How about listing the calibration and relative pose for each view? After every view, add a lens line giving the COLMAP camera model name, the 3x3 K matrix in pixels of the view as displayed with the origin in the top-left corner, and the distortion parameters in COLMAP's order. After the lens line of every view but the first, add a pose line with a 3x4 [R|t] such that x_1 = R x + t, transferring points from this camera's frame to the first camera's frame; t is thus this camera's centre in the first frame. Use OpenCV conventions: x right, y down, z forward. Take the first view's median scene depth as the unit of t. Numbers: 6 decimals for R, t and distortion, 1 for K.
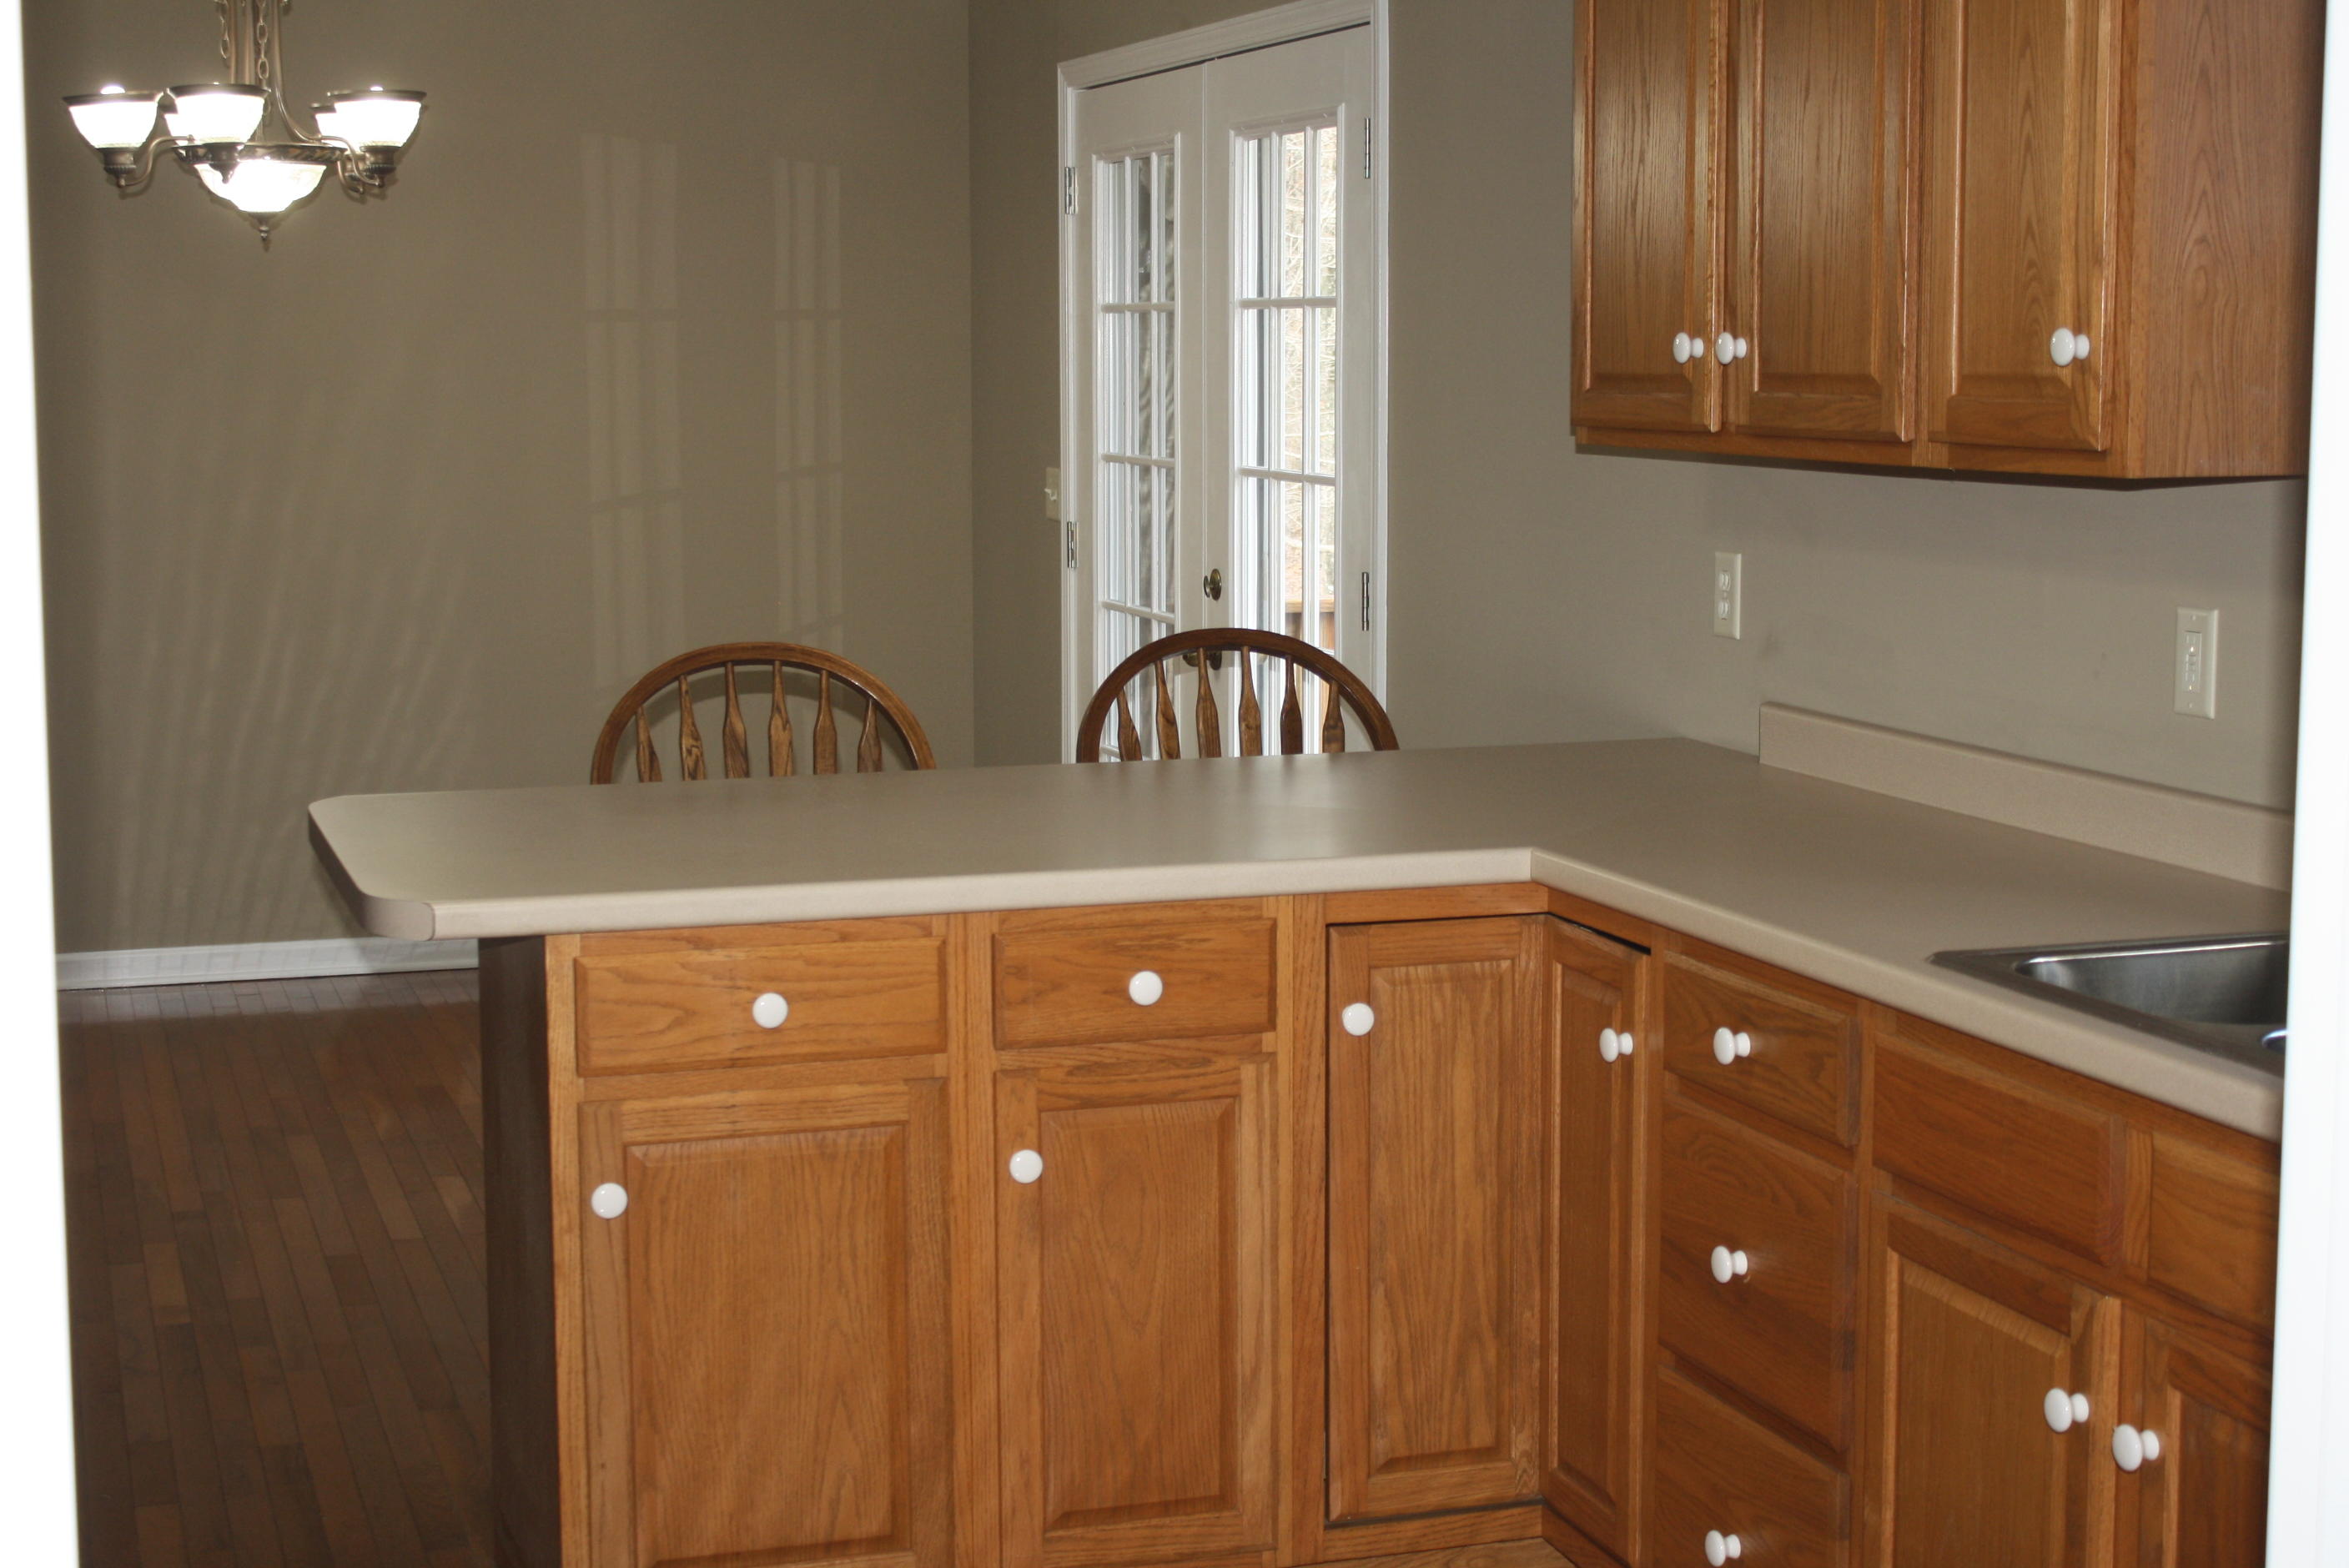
lens RADIAL K [[3604.8, 0, 1180.3], [0, 3604.8, 769.1], [0, 0, 1]] dist [-0.040342, 0.179750]
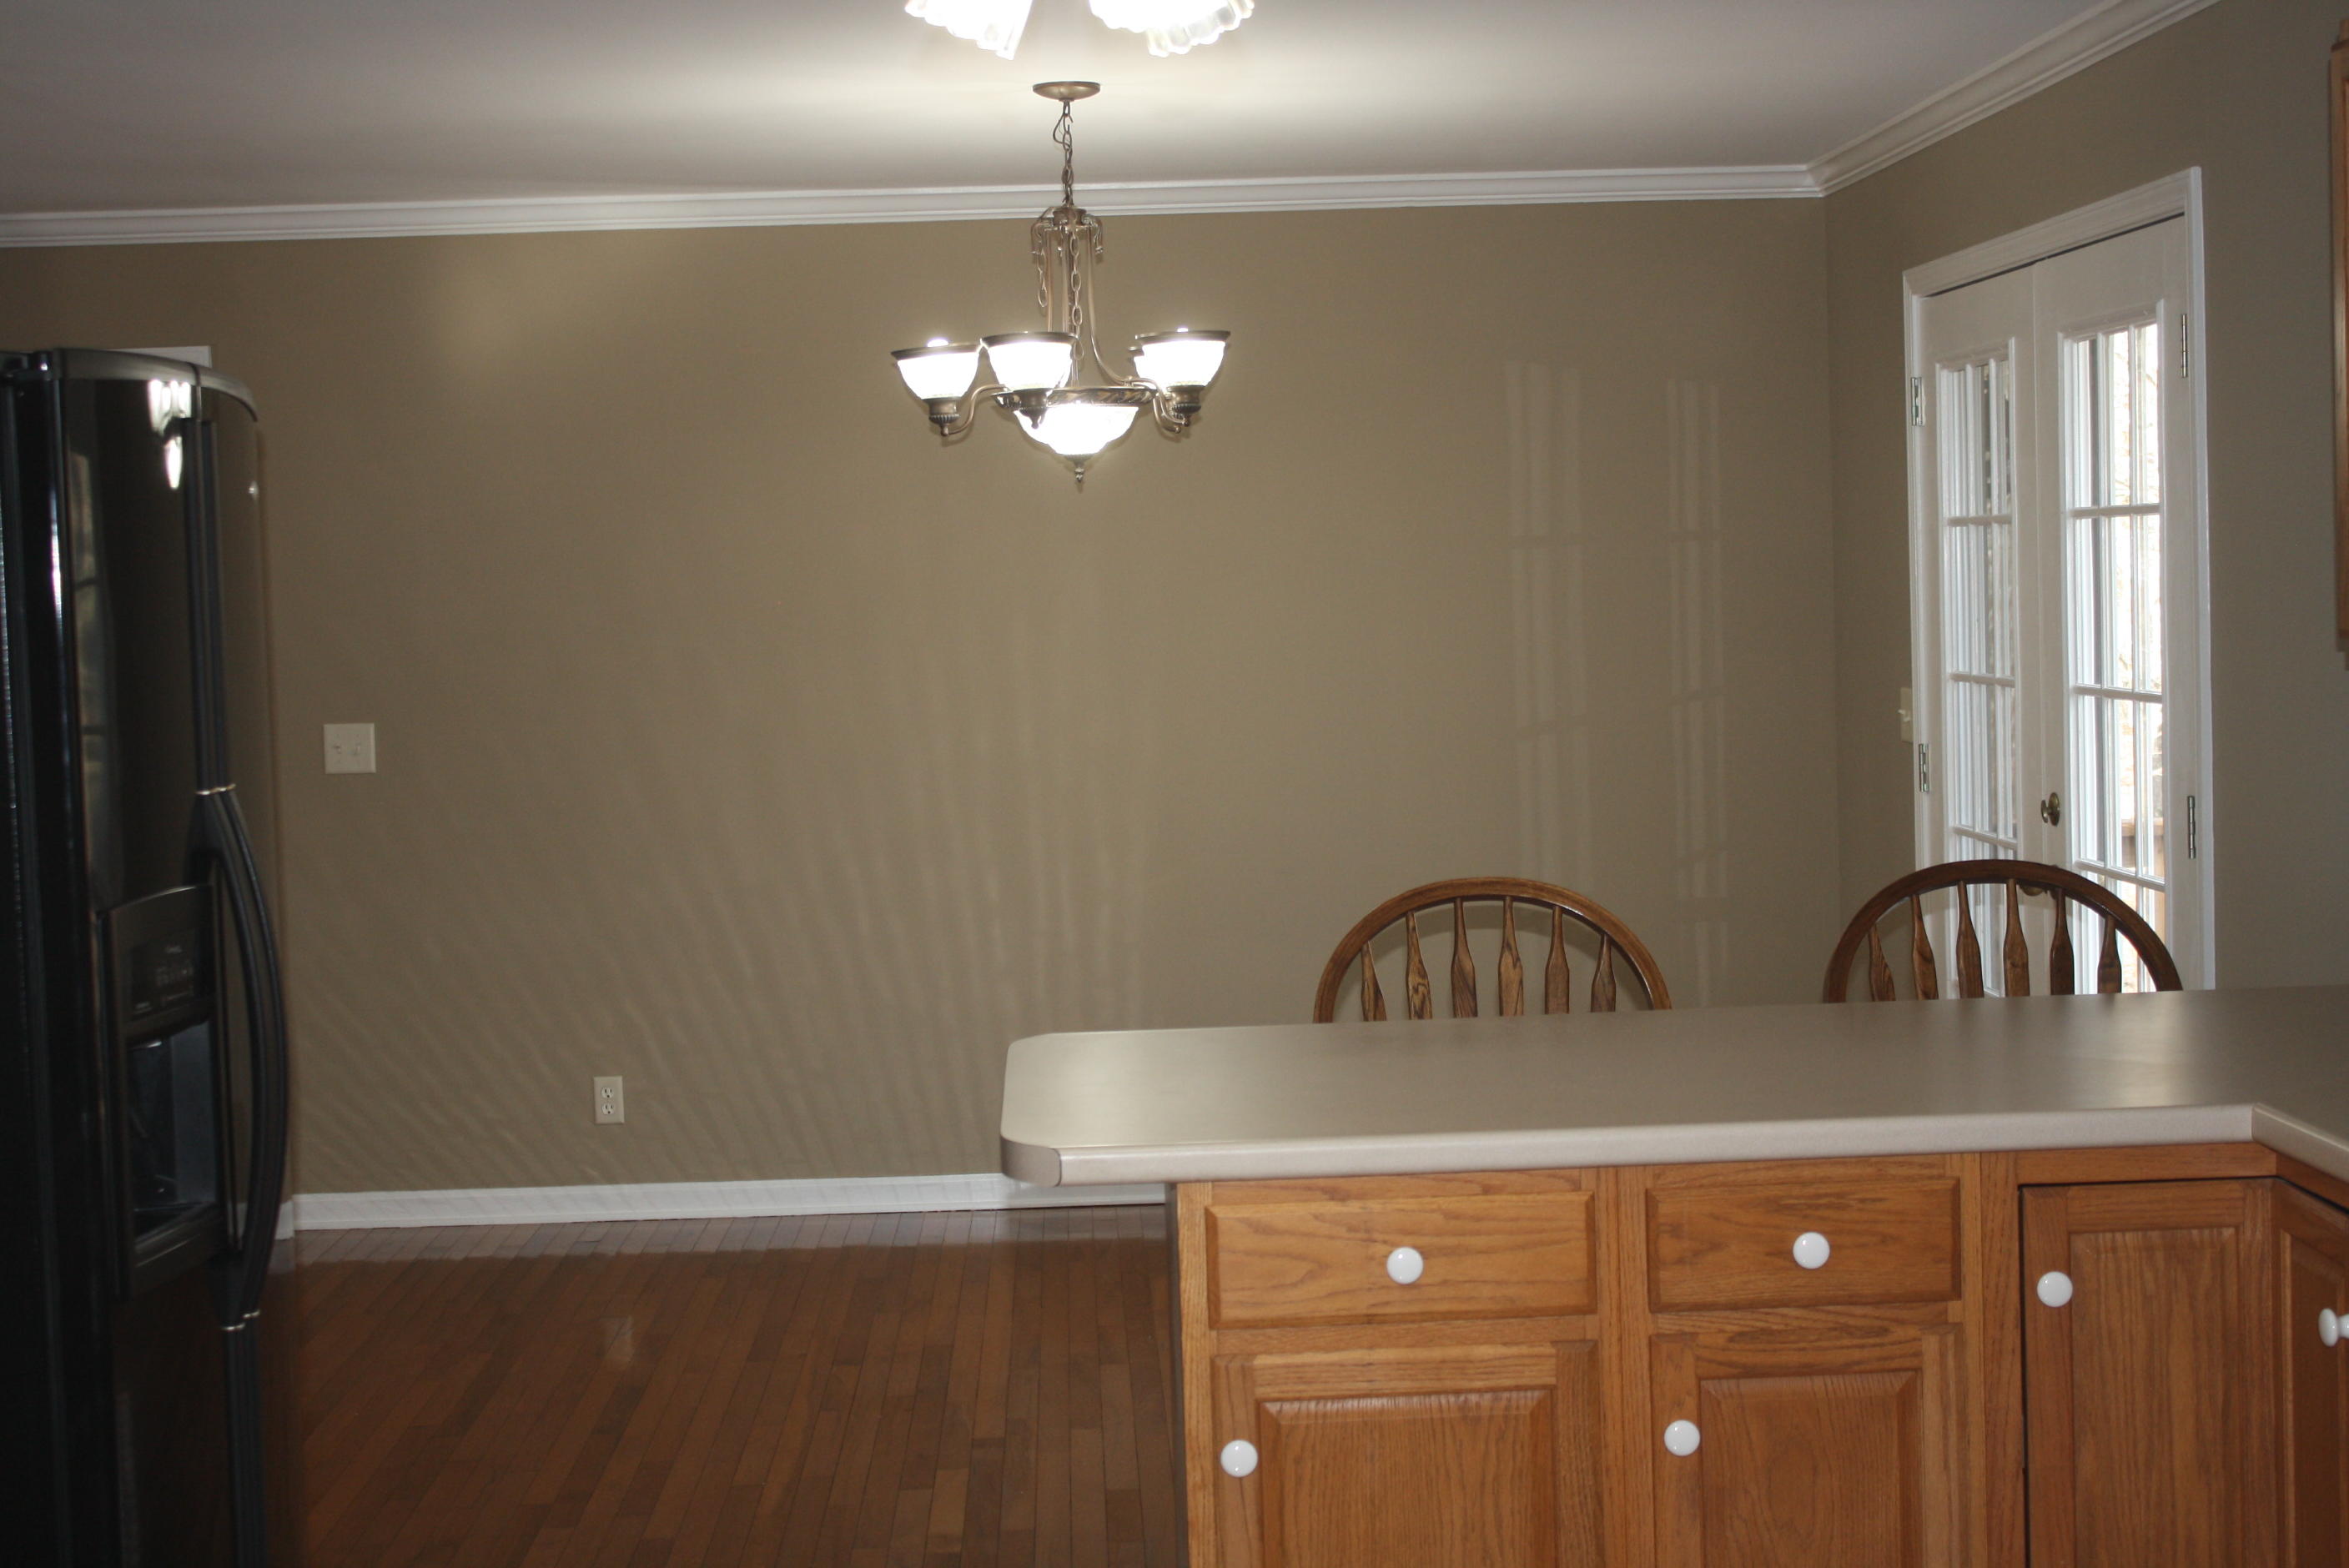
lens RADIAL K [[3604.8, 0, 1180.3], [0, 3604.8, 769.1], [0, 0, 1]] dist [-0.040342, 0.179750]
pose [[0.959695, -0.012200, -0.280779, 0.092942], [-0.004775, 0.998205, -0.059691, -0.007085], [0.281003, 0.058626, 0.957914, 0.049921]]
